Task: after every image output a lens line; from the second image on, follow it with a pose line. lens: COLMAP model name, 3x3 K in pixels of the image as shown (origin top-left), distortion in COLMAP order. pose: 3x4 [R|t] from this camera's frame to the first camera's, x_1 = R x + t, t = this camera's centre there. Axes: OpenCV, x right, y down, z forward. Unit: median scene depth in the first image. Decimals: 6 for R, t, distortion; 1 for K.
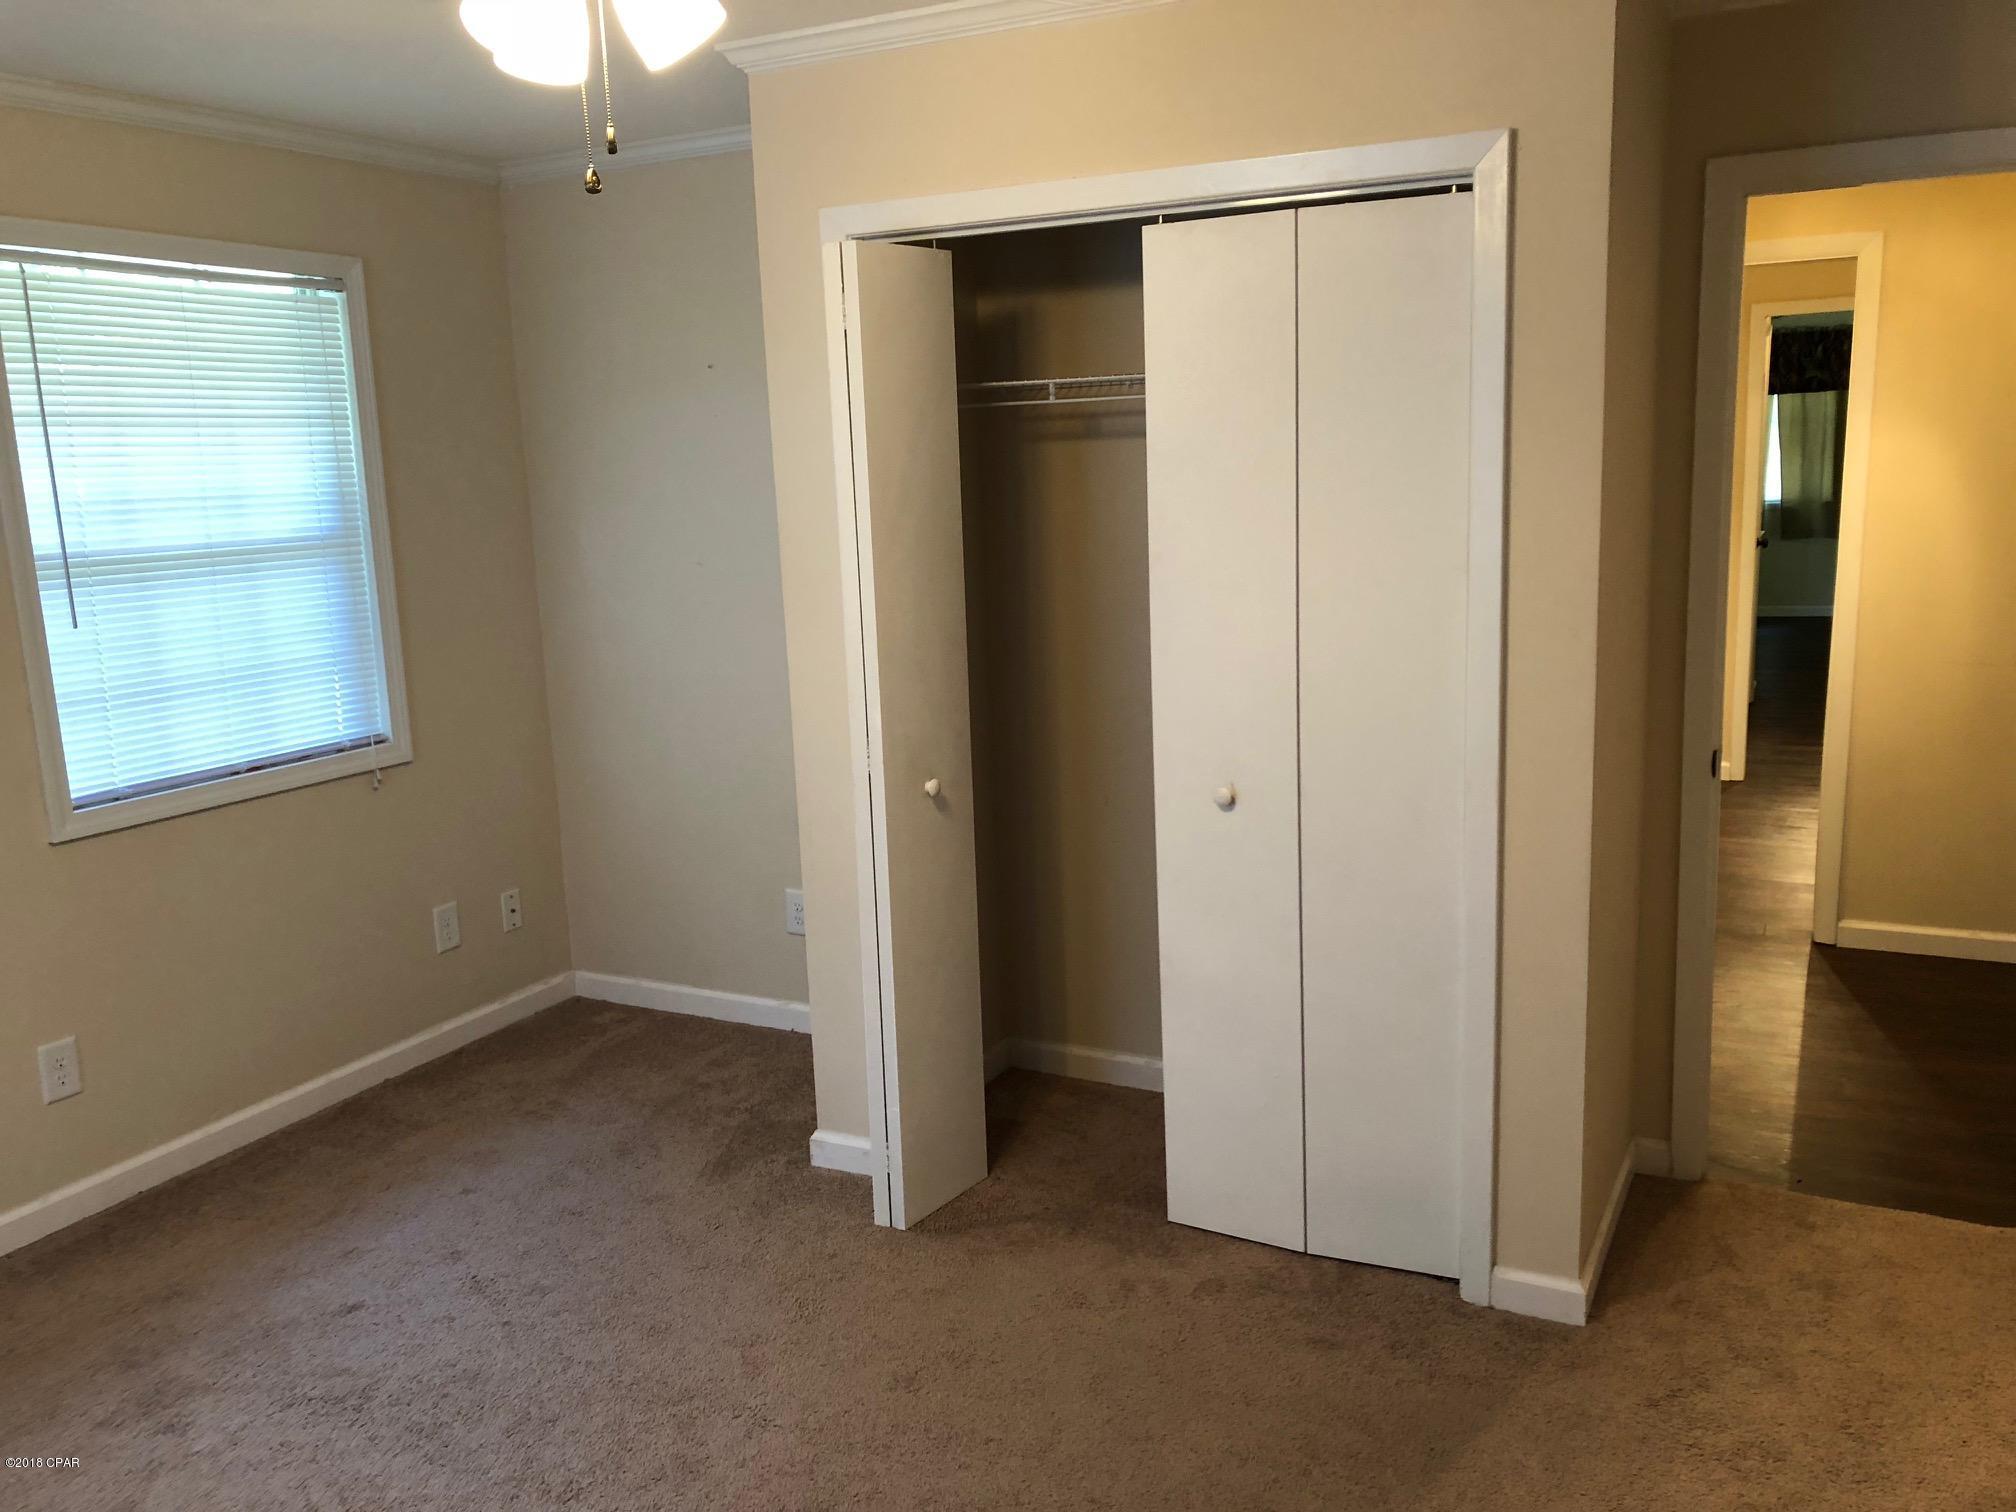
lens RADIAL K [[1635.3, 0, 1008.0], [0, 1635.3, 756.0], [0, 0, 1]] dist [0.006675, -0.000777]
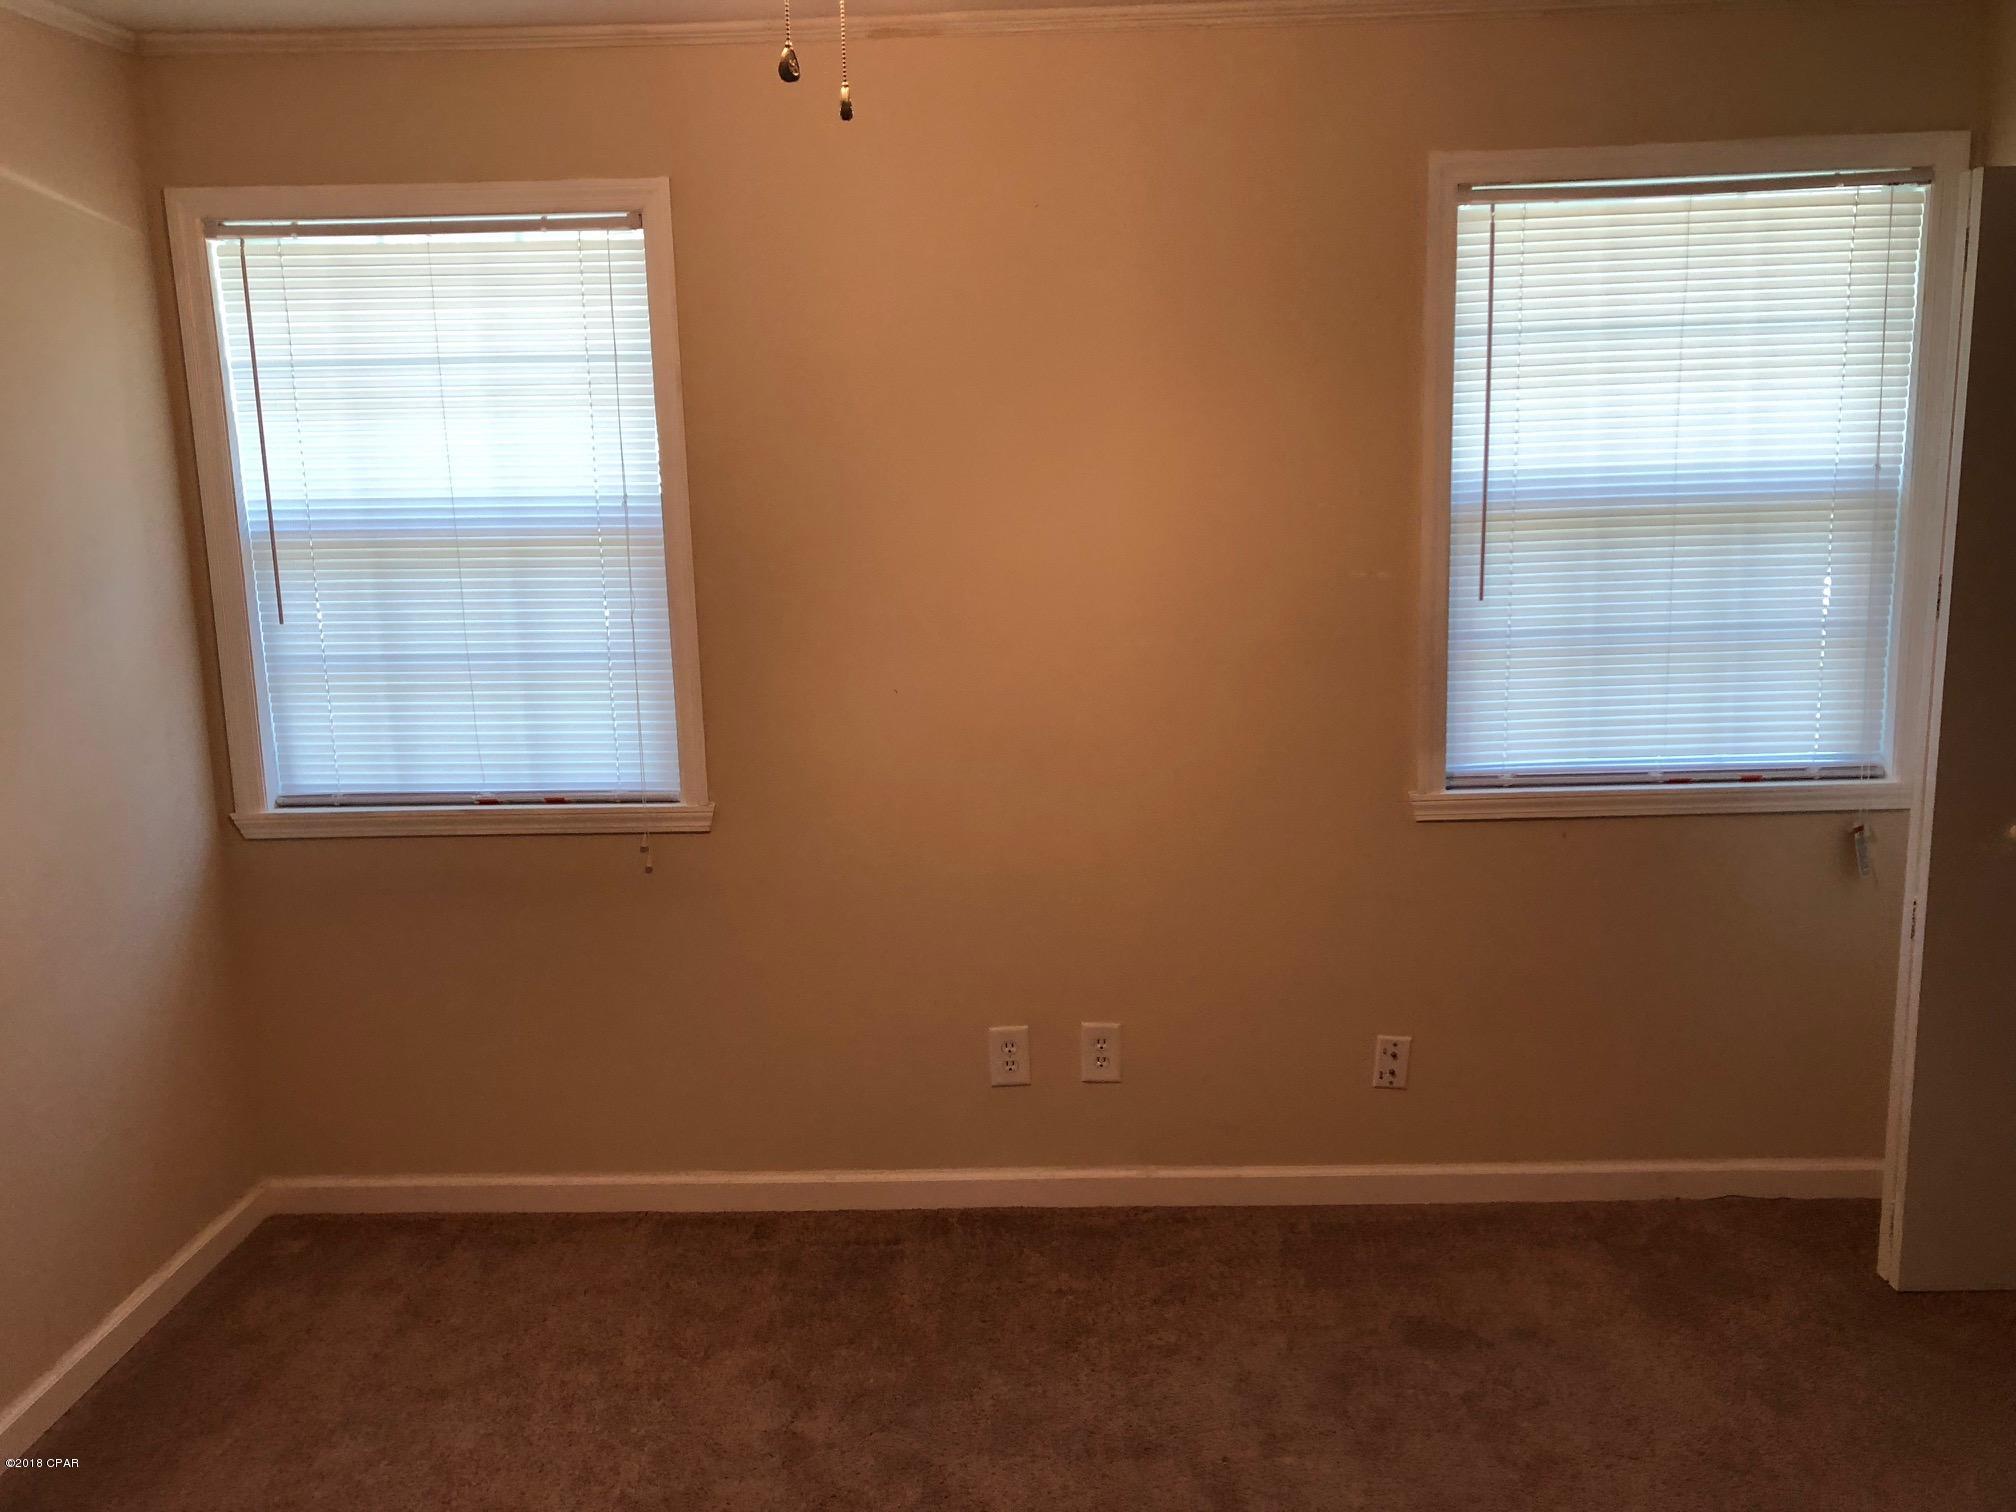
lens RADIAL K [[1680.7, 0, 1009.0], [0, 1680.7, 718.0], [0, 0, 1]] dist [0.004328, 0.000046]
pose [[0.412359, 0.167403, -0.895509, 0.410015], [-0.154554, 0.981578, 0.112324, -0.166811], [0.897816, 0.092087, 0.430636, 0.813781]]
